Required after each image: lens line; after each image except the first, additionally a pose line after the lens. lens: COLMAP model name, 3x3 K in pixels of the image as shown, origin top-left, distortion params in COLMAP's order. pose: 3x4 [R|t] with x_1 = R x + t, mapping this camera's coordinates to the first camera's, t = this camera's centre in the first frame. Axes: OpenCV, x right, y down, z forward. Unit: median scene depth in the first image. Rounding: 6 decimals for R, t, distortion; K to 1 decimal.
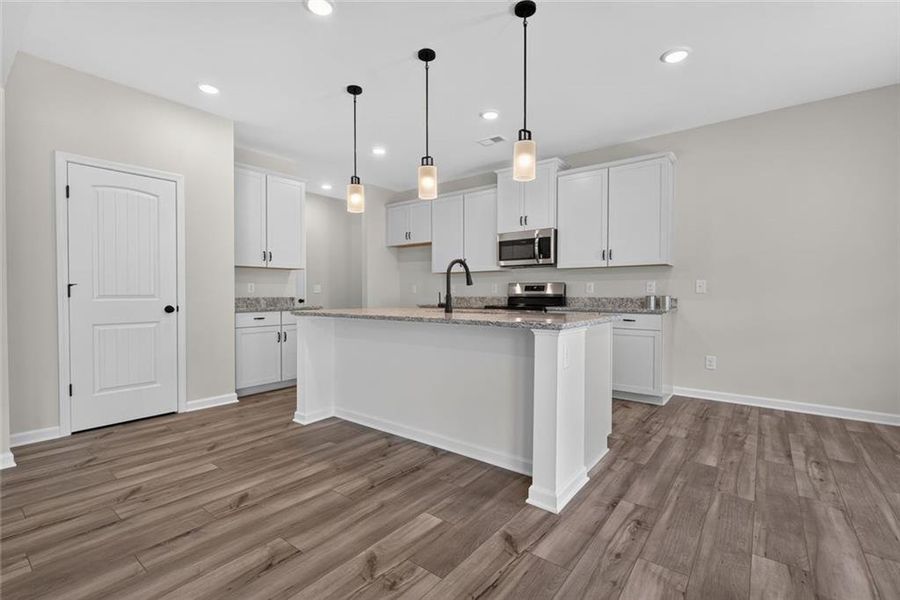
lens RADIAL K [[404.1, 0, 446.5], [0, 404.1, 300.2], [0, 0, 1]] dist [0.002870, -0.000847]
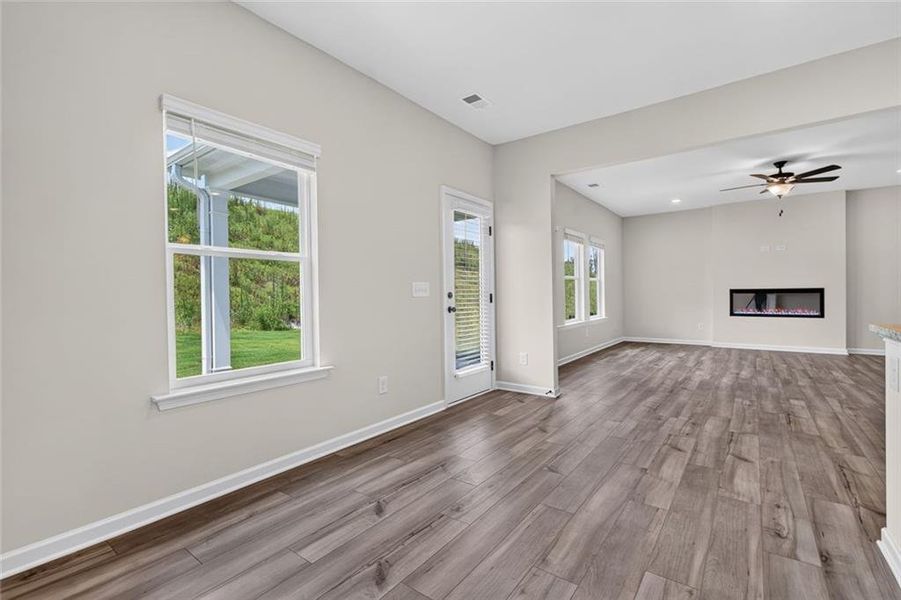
lens RADIAL K [[404.6, 0, 447.0], [0, 404.6, 300.2], [0, 0, 1]] dist [0.002870, -0.000847]
pose [[-0.999736, 0.011489, -0.019910, 0.768830], [0.010868, 0.999459, 0.031036, -0.019129], [0.020255, 0.030811, -0.999320, 1.166664]]
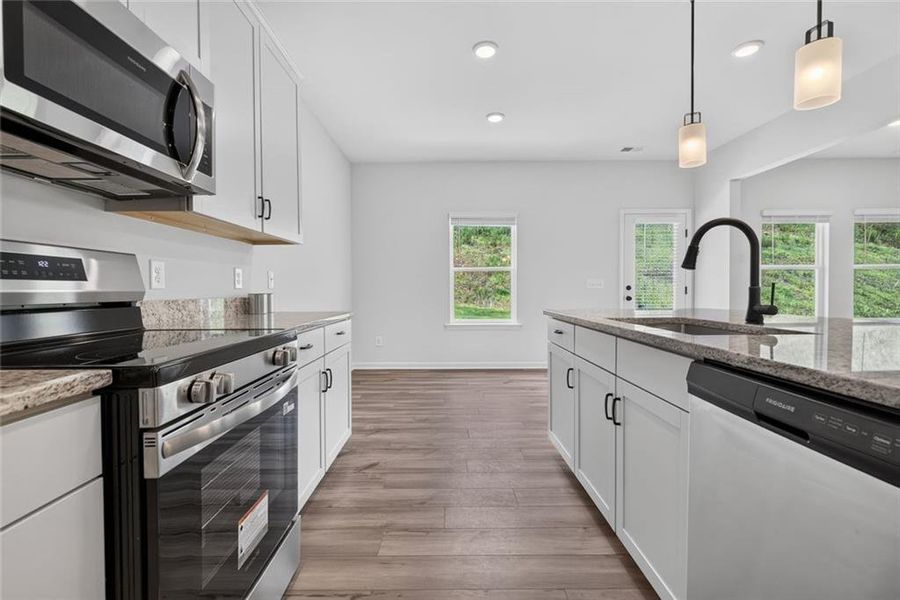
lens RADIAL K [[405.3, 0, 446.5], [0, 405.3, 297.8], [0, 0, 1]] dist [0.001013, 0.000769]
pose [[-0.619753, -0.012744, 0.784693, -0.154296], [0.020488, 0.999265, 0.032411, -0.024756], [-0.784529, 0.036164, -0.619037, 1.596538]]
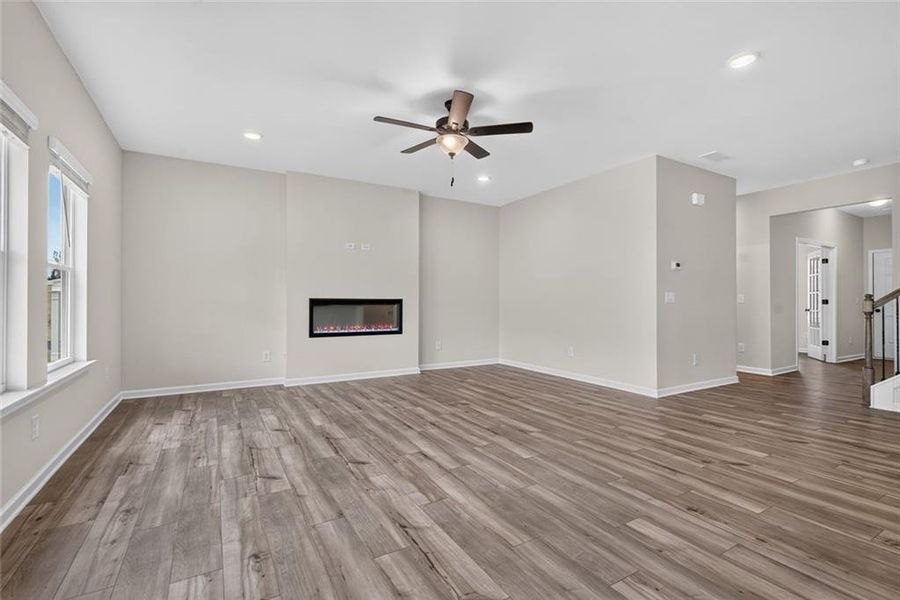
lens RADIAL K [[404.1, 0, 446.5], [0, 404.1, 300.2], [0, 0, 1]] dist [0.002870, -0.000847]
pose [[-0.370098, -0.005177, -0.928978, 0.346955], [-0.019213, 0.999813, 0.002083, 0.003518], [0.928794, 0.018620, -0.370128, -0.137250]]
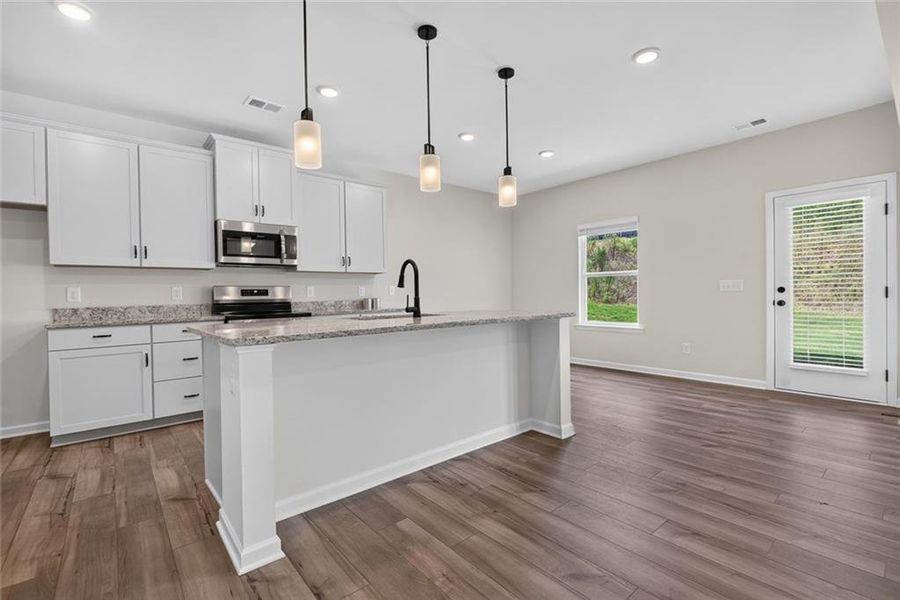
lens RADIAL K [[405.3, 0, 446.5], [0, 405.3, 297.8], [0, 0, 1]] dist [0.001013, 0.000769]
pose [[0.203901, -0.011880, 0.978919, -0.863488], [0.034834, 0.999381, 0.004872, -0.014763], [-0.978372, 0.033106, 0.204189, 0.732329]]
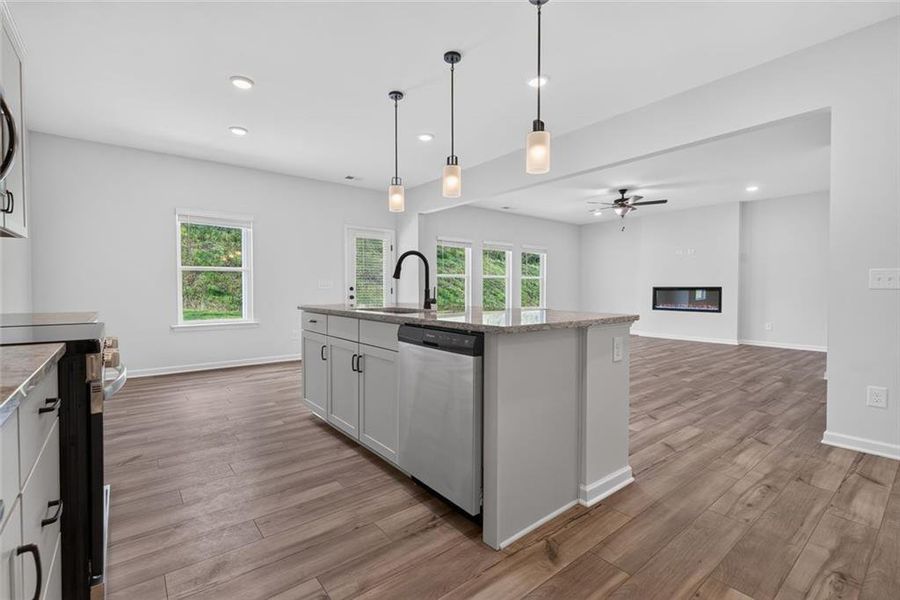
lens RADIAL K [[404.1, 0, 446.5], [0, 404.1, 300.2], [0, 0, 1]] dist [0.002870, -0.000847]
pose [[-0.974024, -0.007779, 0.226313, -0.250333], [0.002608, 0.998958, 0.045561, -0.031007], [-0.226432, 0.044968, -0.972989, 1.880313]]
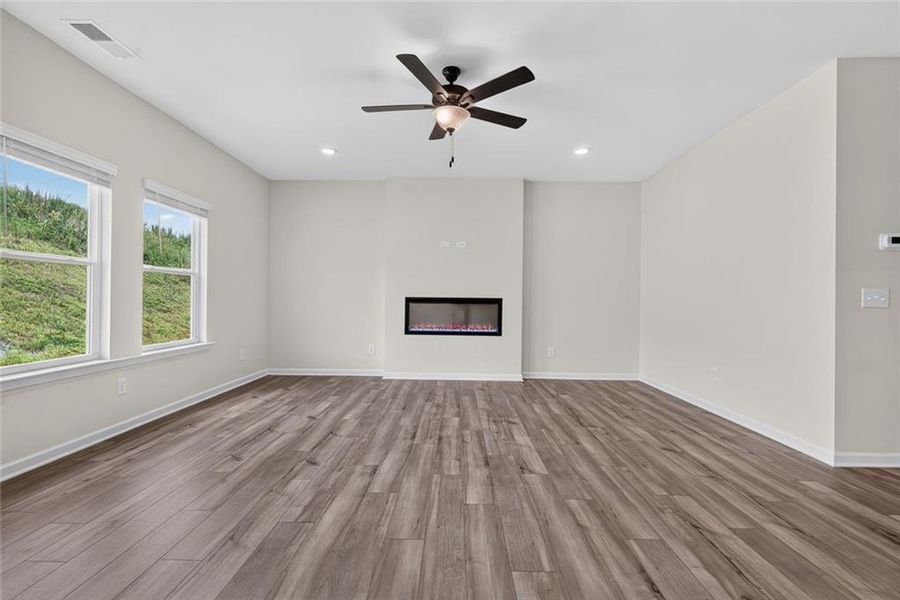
lens RADIAL K [[404.1, 0, 446.5], [0, 404.1, 300.2], [0, 0, 1]] dist [0.002870, -0.000847]
pose [[-0.799303, -0.009469, -0.600853, -0.109869], [-0.022622, 0.999641, 0.014340, -0.005303], [0.600502, 0.025054, -0.799231, 0.228997]]
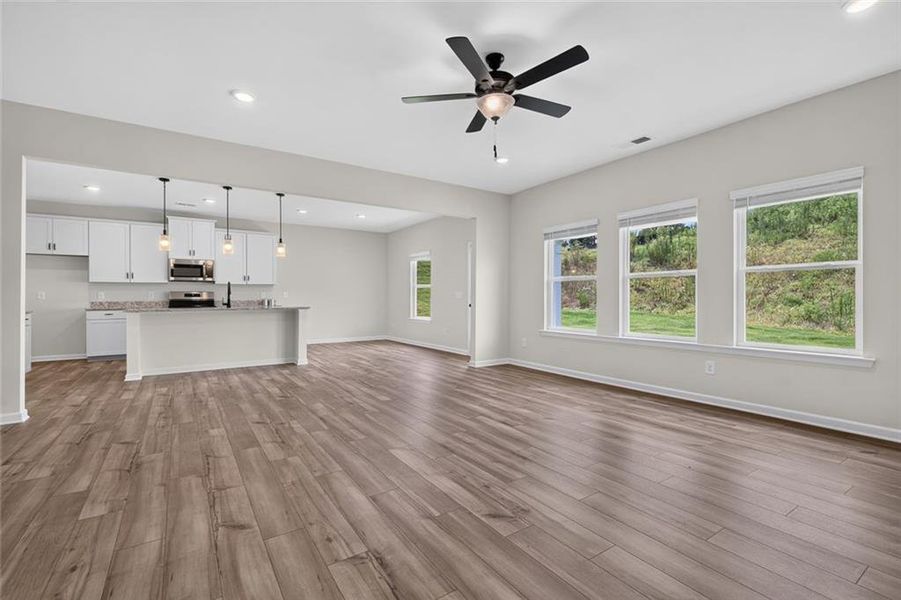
lens RADIAL K [[404.6, 0, 447.0], [0, 404.6, 300.2], [0, 0, 1]] dist [0.002870, -0.000847]
pose [[0.313252, -0.006126, 0.949650, -1.607319], [0.020411, 0.999792, -0.000283, 0.017134], [-0.949451, 0.019472, 0.313312, -0.720716]]
